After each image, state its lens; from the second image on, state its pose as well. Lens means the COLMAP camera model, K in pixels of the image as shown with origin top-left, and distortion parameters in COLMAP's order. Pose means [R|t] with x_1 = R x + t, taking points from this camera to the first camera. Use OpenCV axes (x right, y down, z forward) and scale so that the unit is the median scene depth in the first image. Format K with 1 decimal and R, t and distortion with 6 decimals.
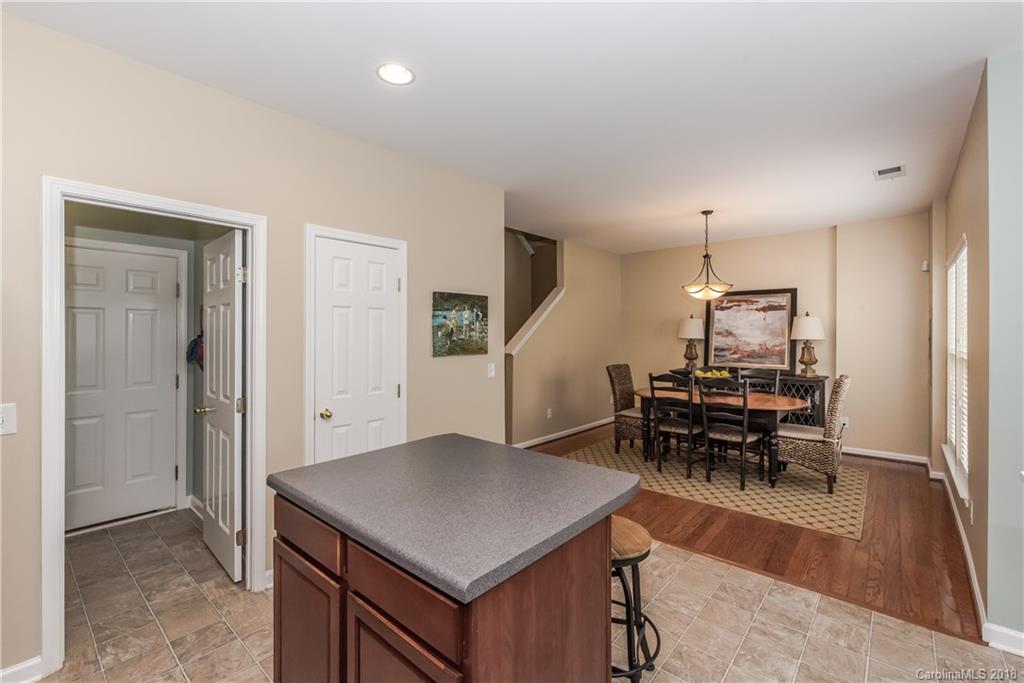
lens RADIAL K [[441.1, 0, 516.1], [0, 441.1, 331.3], [0, 0, 1]] dist [0.004519, -0.002458]
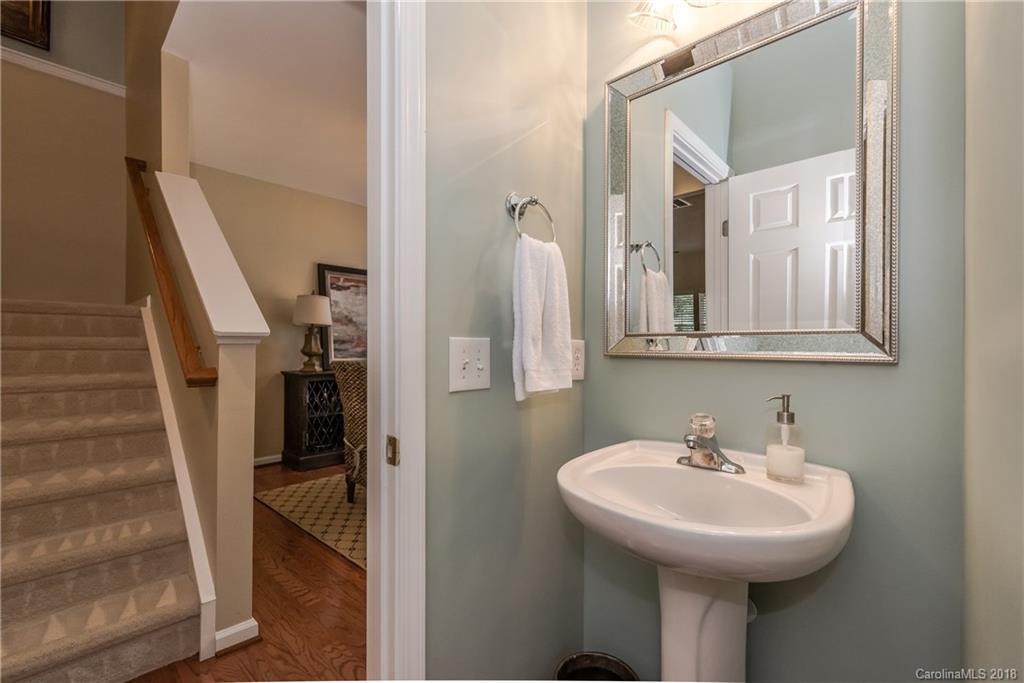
lens RADIAL K [[441.1, 0, 523.2], [0, 441.1, 348.9], [0, 0, 1]] dist [0.004519, -0.002458]
pose [[0.041678, 0.000083, 0.999131, -0.414178], [-0.002064, 0.999998, 0.000003, 0.078496], [-0.999129, -0.002062, 0.041678, 0.967229]]
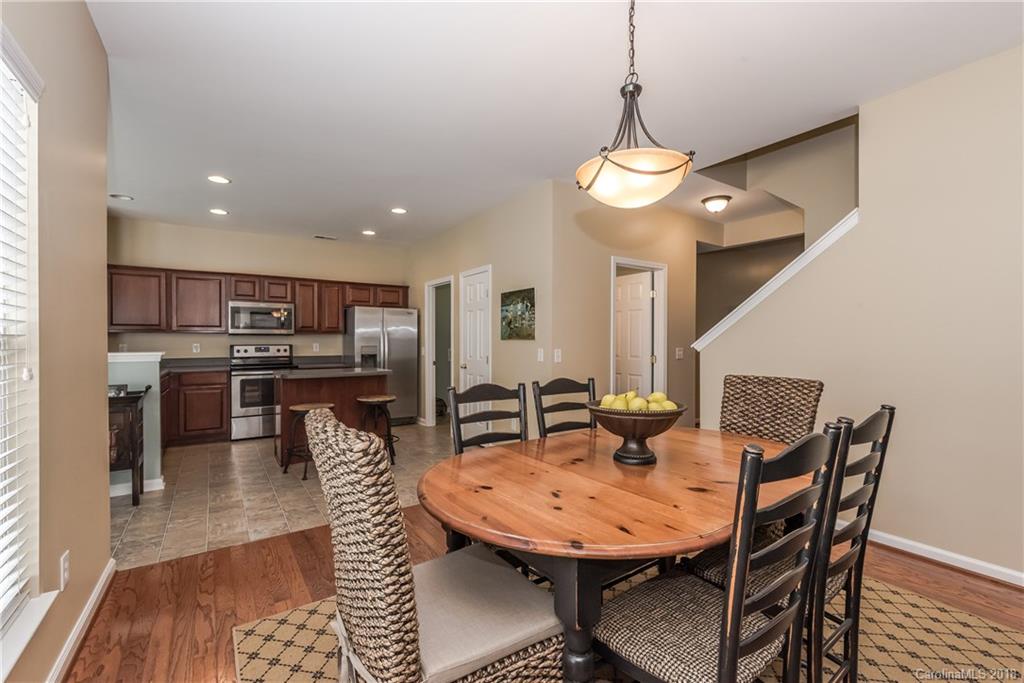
lens RADIAL K [[441.1, 0, 508.9], [0, 441.1, 342.5], [0, 0, 1]] dist [0.004519, -0.002458]
pose [[-0.269567, 0.001723, -0.962980, 0.916890], [0.001664, 0.999998, 0.001324, 0.051110], [0.962980, -0.001245, -0.269570, 1.112723]]
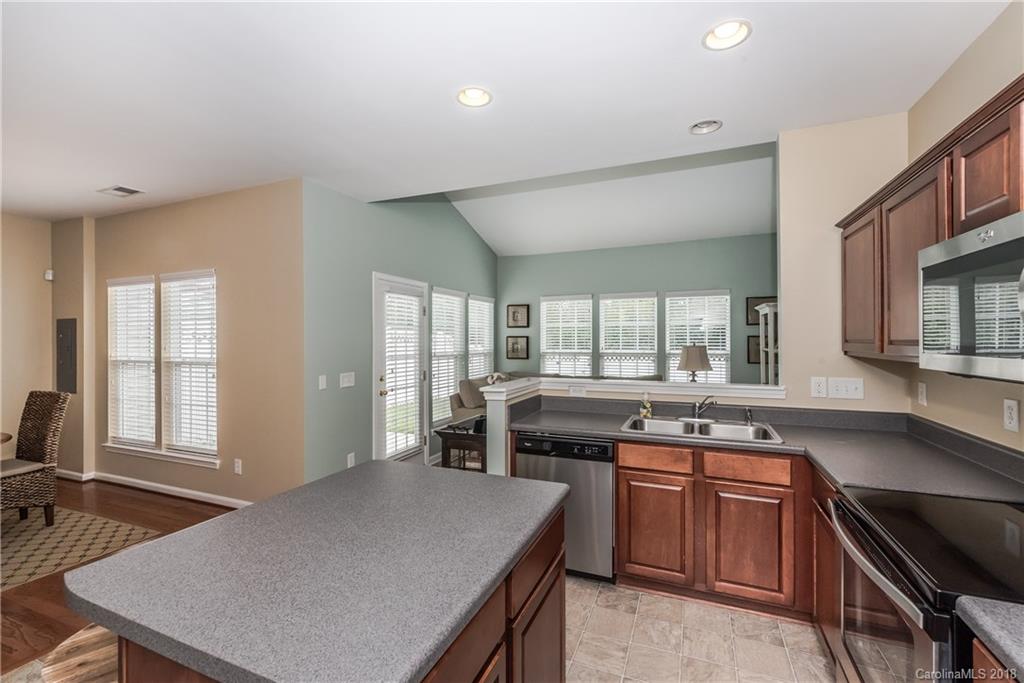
lens RADIAL K [[441.1, 0, 514.3], [0, 441.1, 339.2], [0, 0, 1]] dist [0.004519, -0.002458]
pose [[-0.313562, 0.000832, 0.949567, -0.383209], [0.002958, 0.999996, 0.000101, -0.001715], [-0.949563, 0.002841, -0.313563, 0.369362]]
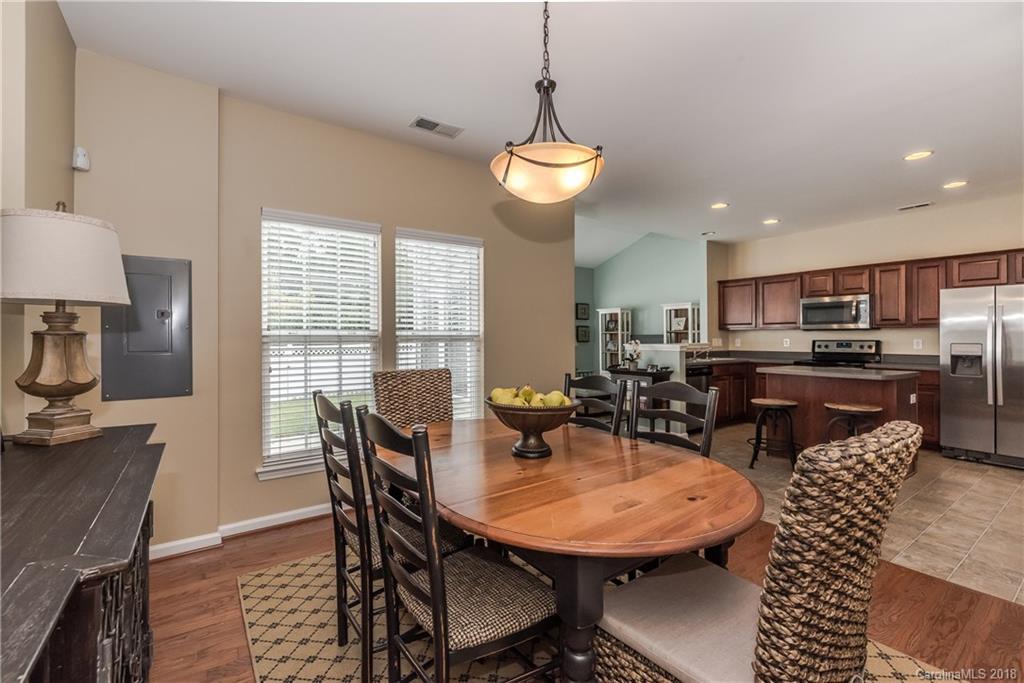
lens RADIAL K [[441.1, 0, 514.4], [0, 441.1, 336.7], [0, 0, 1]] dist [0.004519, -0.002458]
pose [[-0.968214, 0.001095, 0.250122, 0.394800], [0.000298, 0.999995, -0.003225, 0.052149], [-0.250124, -0.003048, -0.968209, 1.533096]]
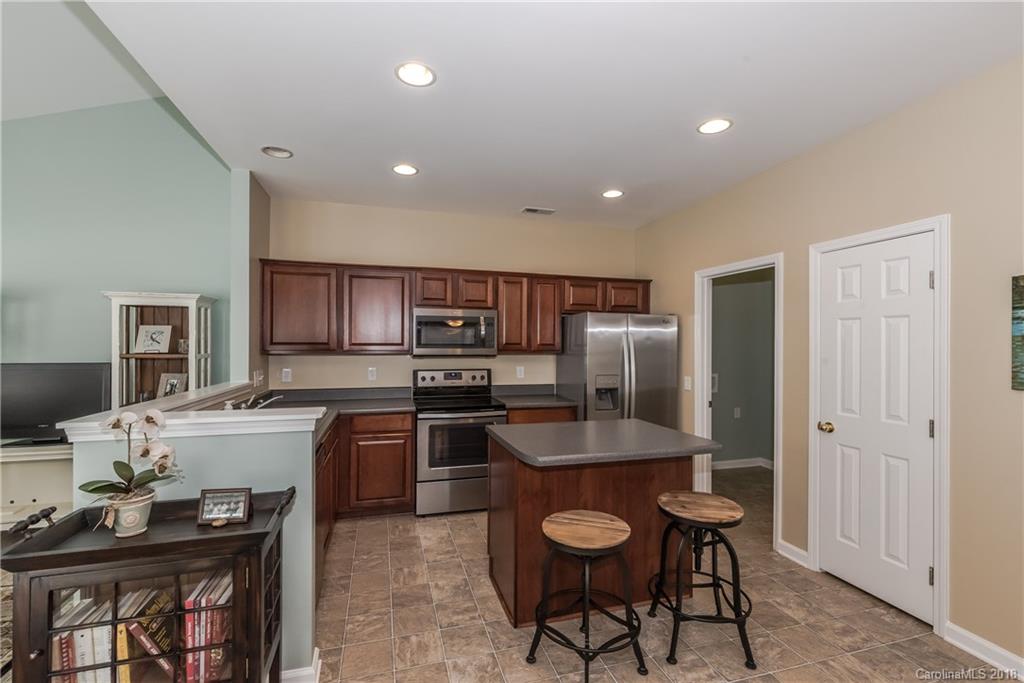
lens RADIAL K [[441.1, 0, 511.3], [0, 441.1, 340.2], [0, 0, 1]] dist [0.004519, -0.002458]
pose [[-0.546629, -0.009859, -0.837317, 0.516815], [-0.004836, 0.999951, -0.008616, 0.000801], [0.837361, -0.000660, -0.546650, 0.610557]]
